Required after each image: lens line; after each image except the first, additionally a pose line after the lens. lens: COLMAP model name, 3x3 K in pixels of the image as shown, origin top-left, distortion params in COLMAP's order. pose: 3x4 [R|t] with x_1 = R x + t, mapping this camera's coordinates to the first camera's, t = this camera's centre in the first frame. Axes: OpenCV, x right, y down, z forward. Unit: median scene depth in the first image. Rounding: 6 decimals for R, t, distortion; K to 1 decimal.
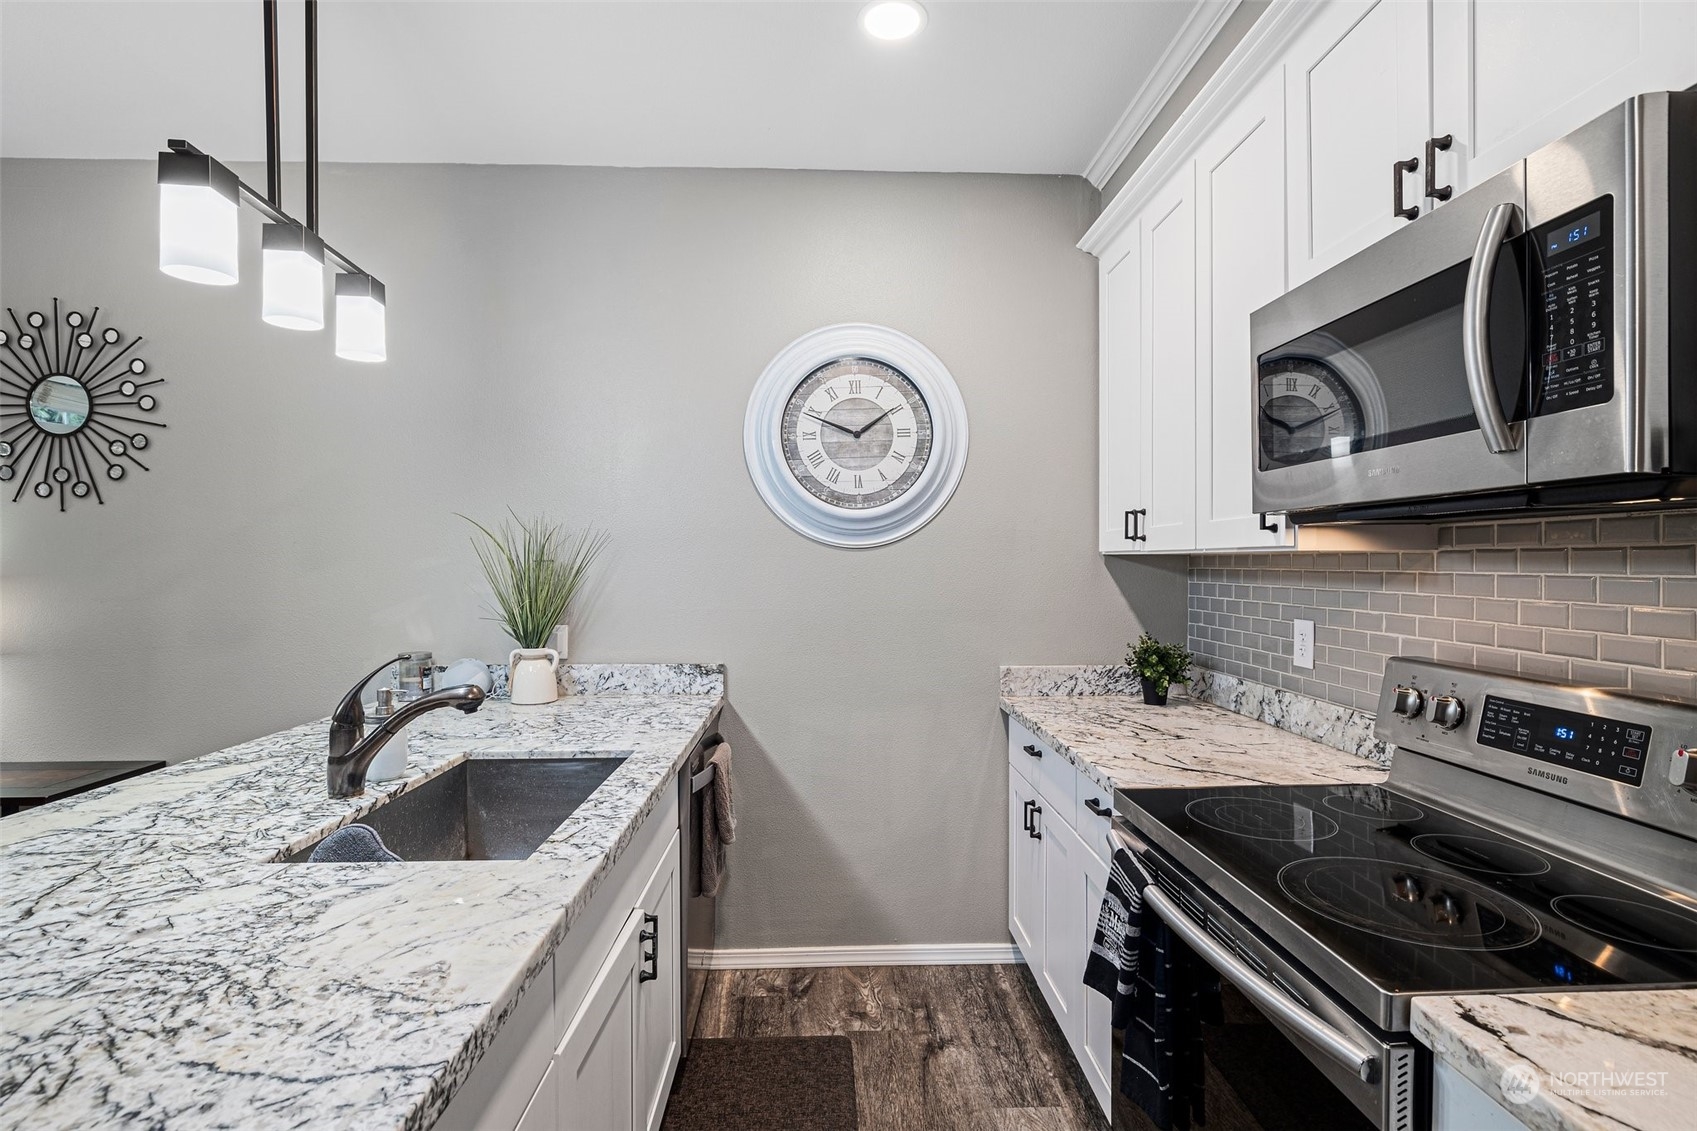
lens RADIAL K [[783.5, 0, 848.5], [0, 783.5, 565.5], [0, 0, 1]] dist [-0.007499, 0.000406]
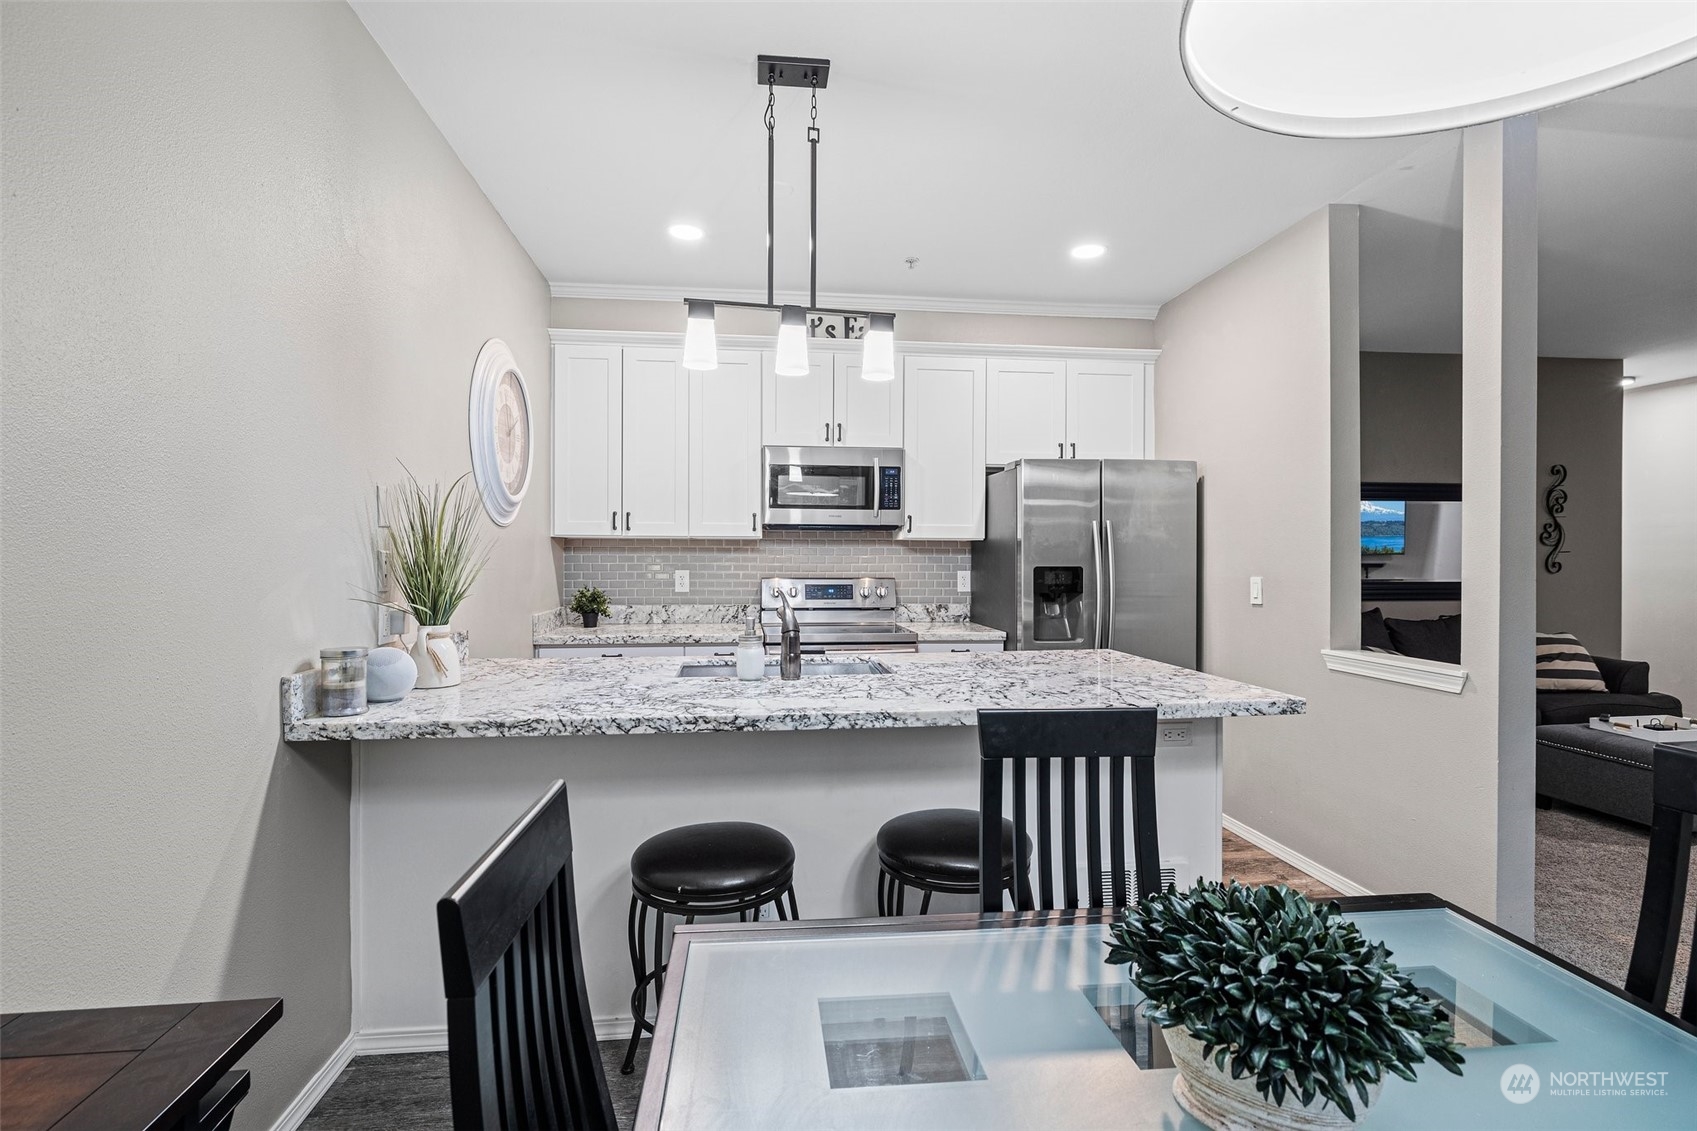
lens RADIAL K [[782.6, 0, 830.0], [0, 782.6, 563.1], [0, 0, 1]] dist [-0.007573, 0.000291]
pose [[-0.068148, -0.008230, 0.997641, -1.325440], [0.000871, 0.999965, 0.008308, 0.027051], [-0.997675, 0.001435, -0.068138, 0.610154]]
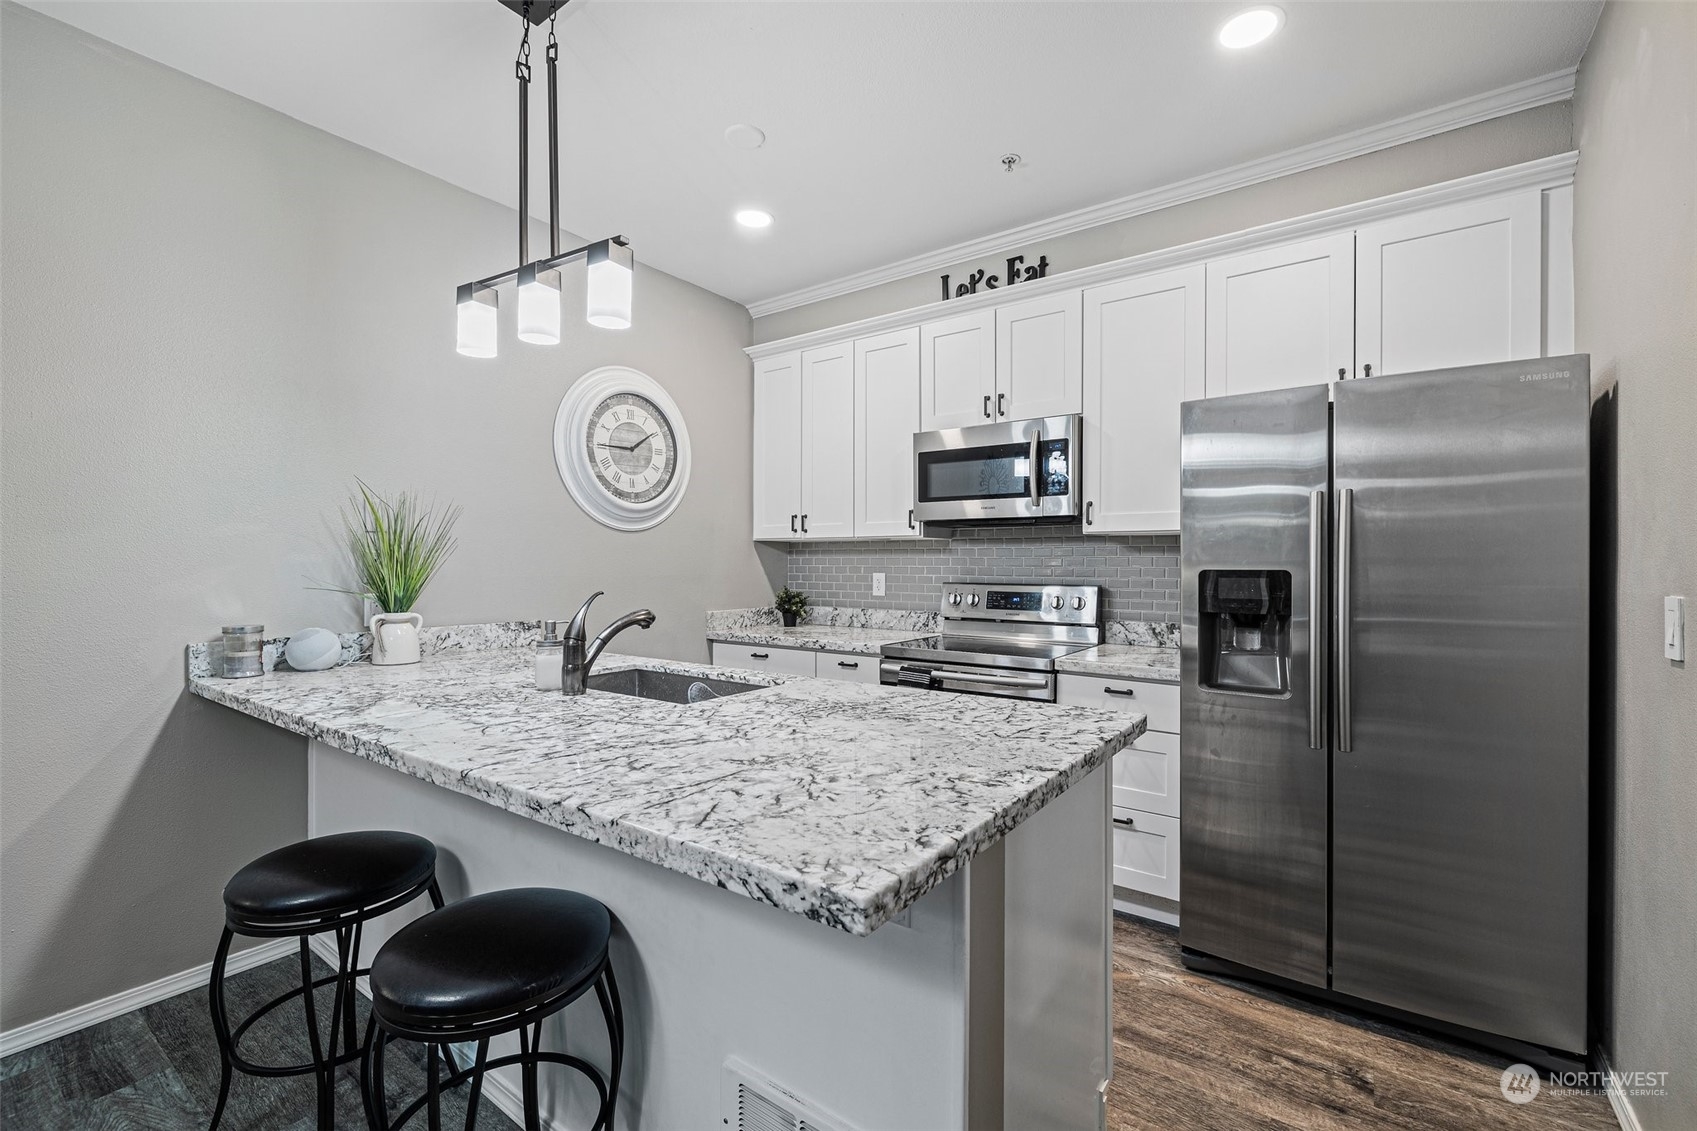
lens RADIAL K [[718.6, 0, 852.5], [0, 718.6, 566.0], [0, 0, 1]] dist [0.002152, -0.000083]
pose [[0.616065, -0.001200, 0.787694, -0.793301], [0.000449, 0.999999, 0.001172, 0.040560], [-0.787695, -0.000368, 0.616066, -0.097391]]
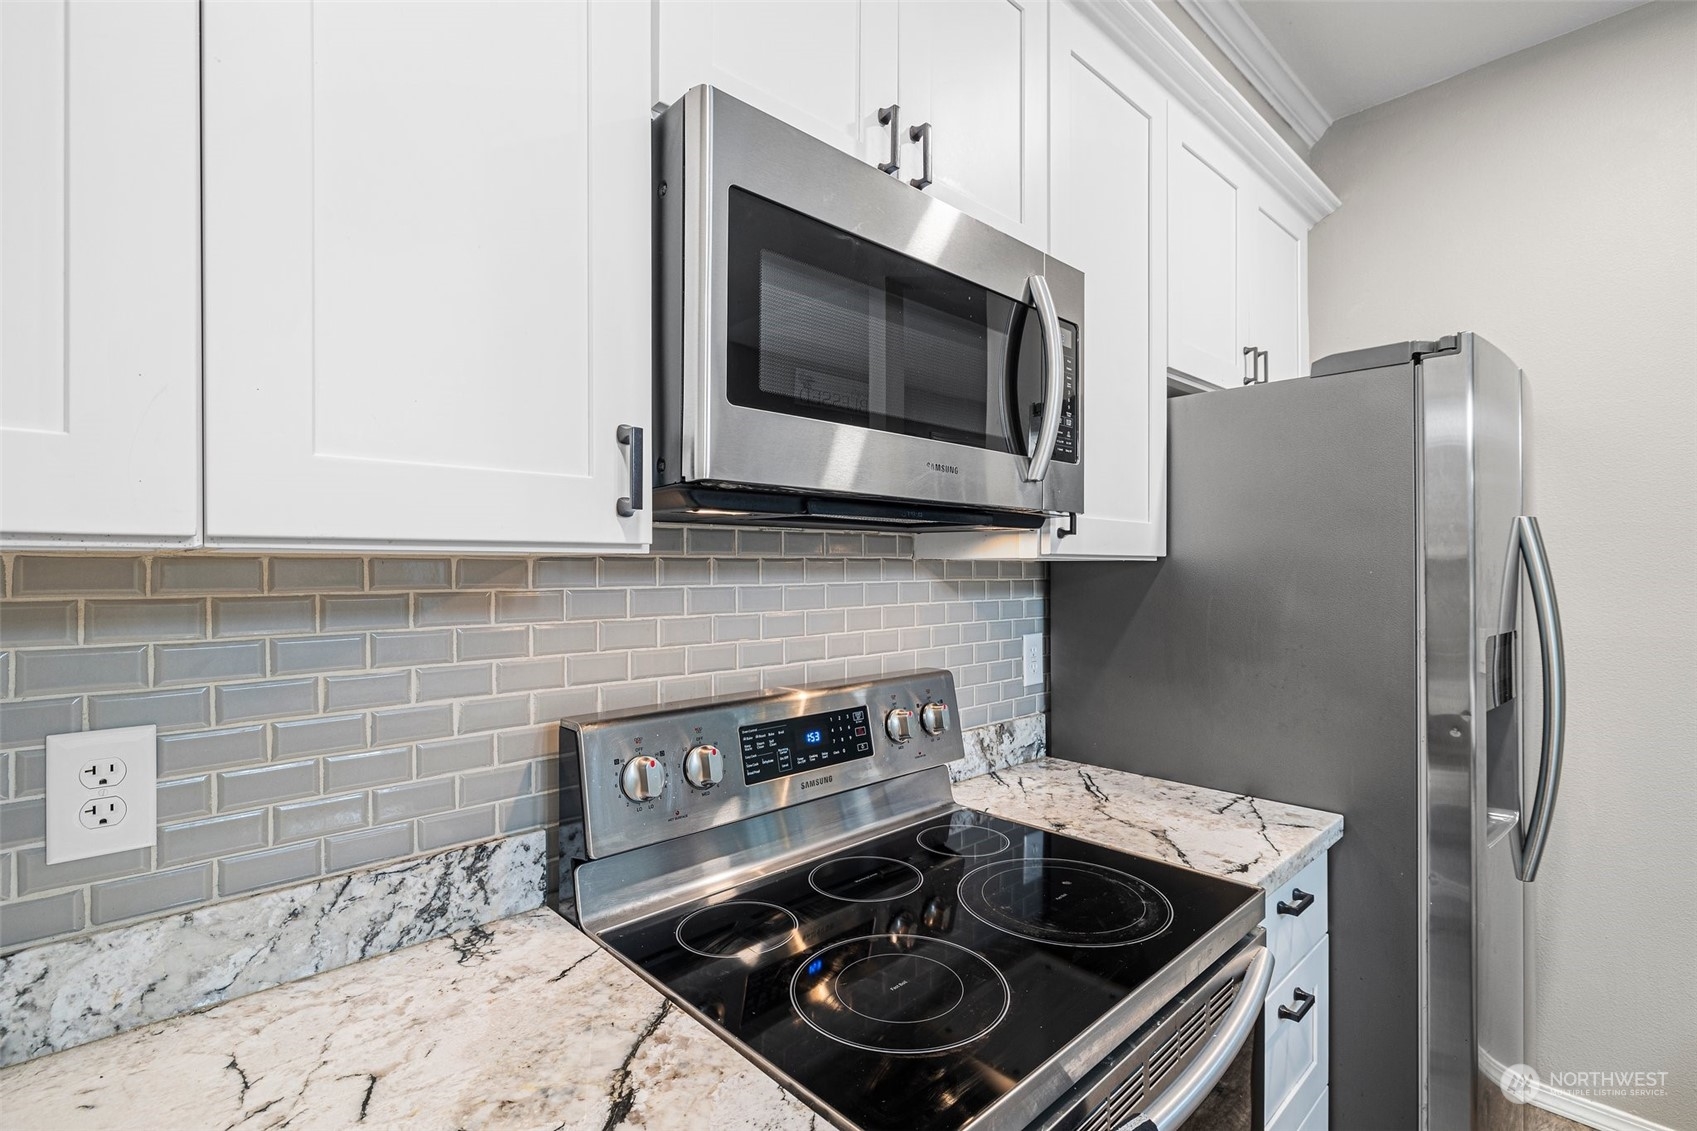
lens RADIAL K [[783.5, 0, 848.5], [0, 783.5, 565.5], [0, 0, 1]] dist [-0.007499, 0.000406]
pose [[-0.657913, 0.010674, 0.753018, 0.046523], [0.010668, 0.999931, -0.004854, -0.004166], [-0.753018, 0.004839, -0.657982, 0.805236]]
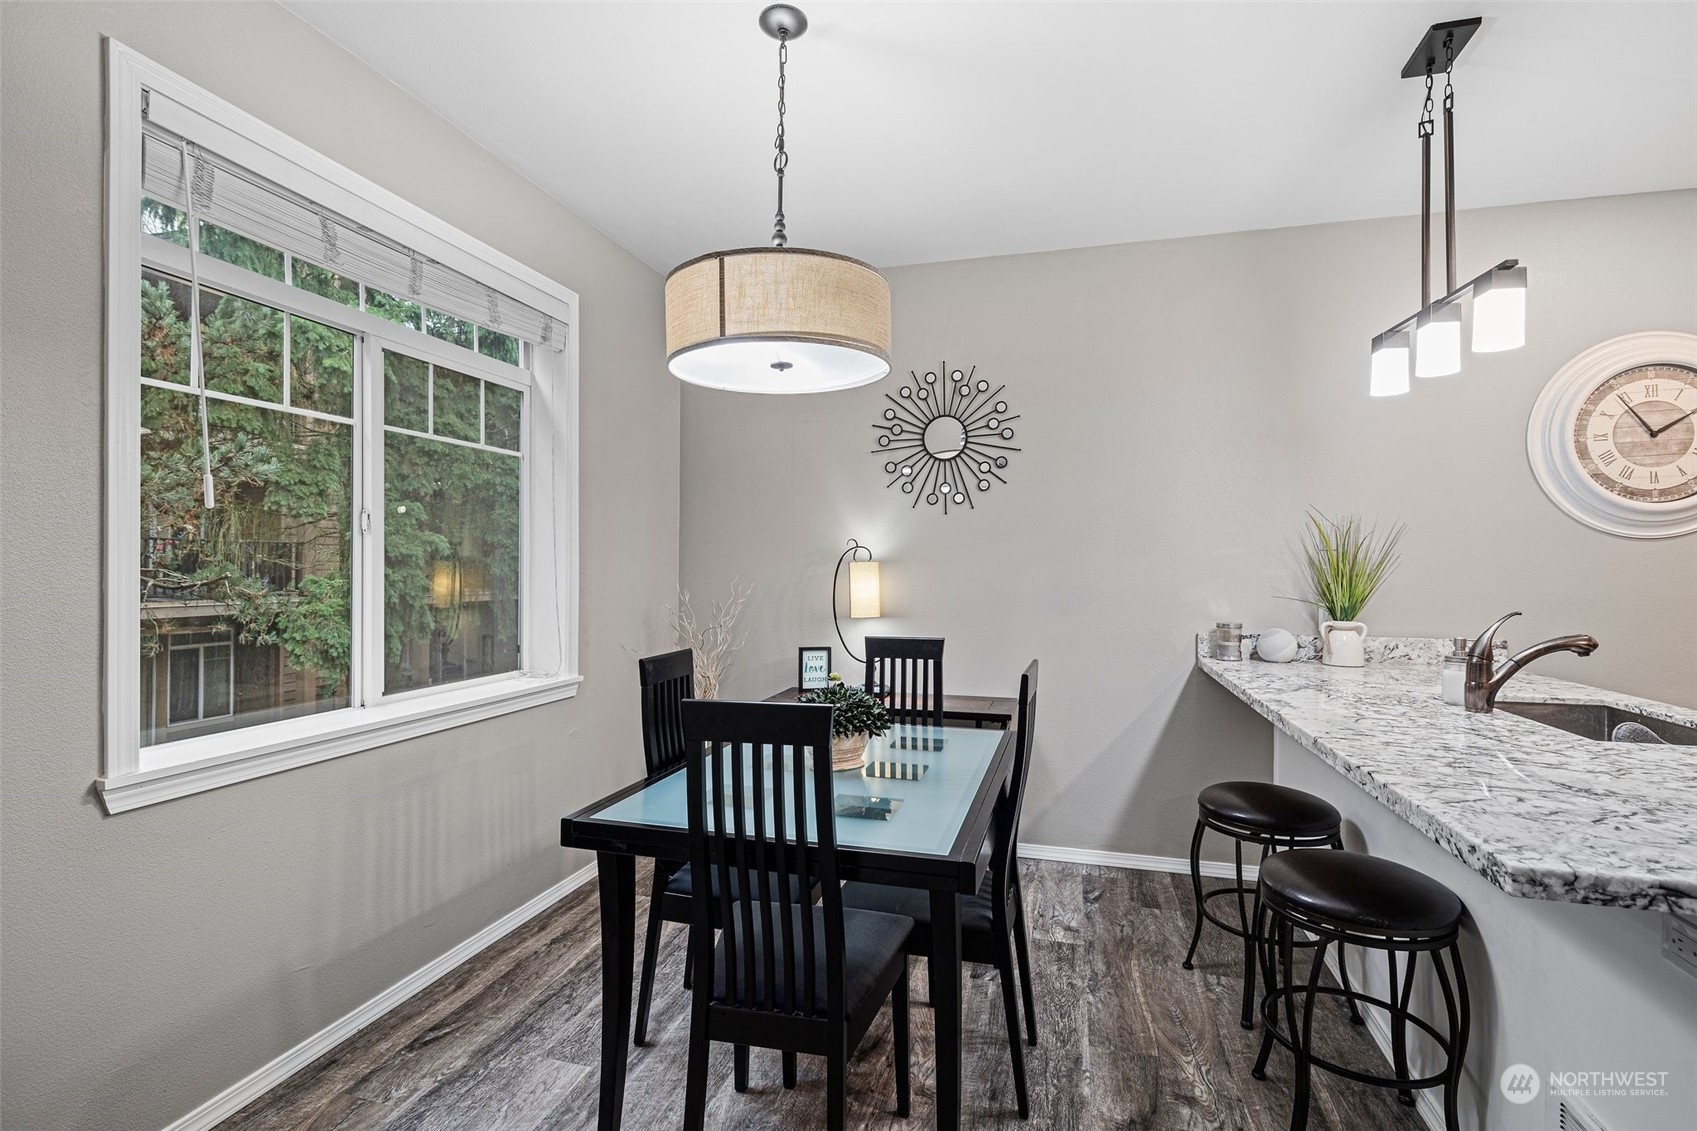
lens RADIAL K [[783.5, 0, 848.5], [0, 783.5, 565.5], [0, 0, 1]] dist [-0.007499, 0.000406]
pose [[0.951500, 0.005819, -0.307594, -0.761912], [-0.006848, 0.999974, -0.002267, 0.026995], [0.307573, 0.004263, 0.951515, -0.393961]]
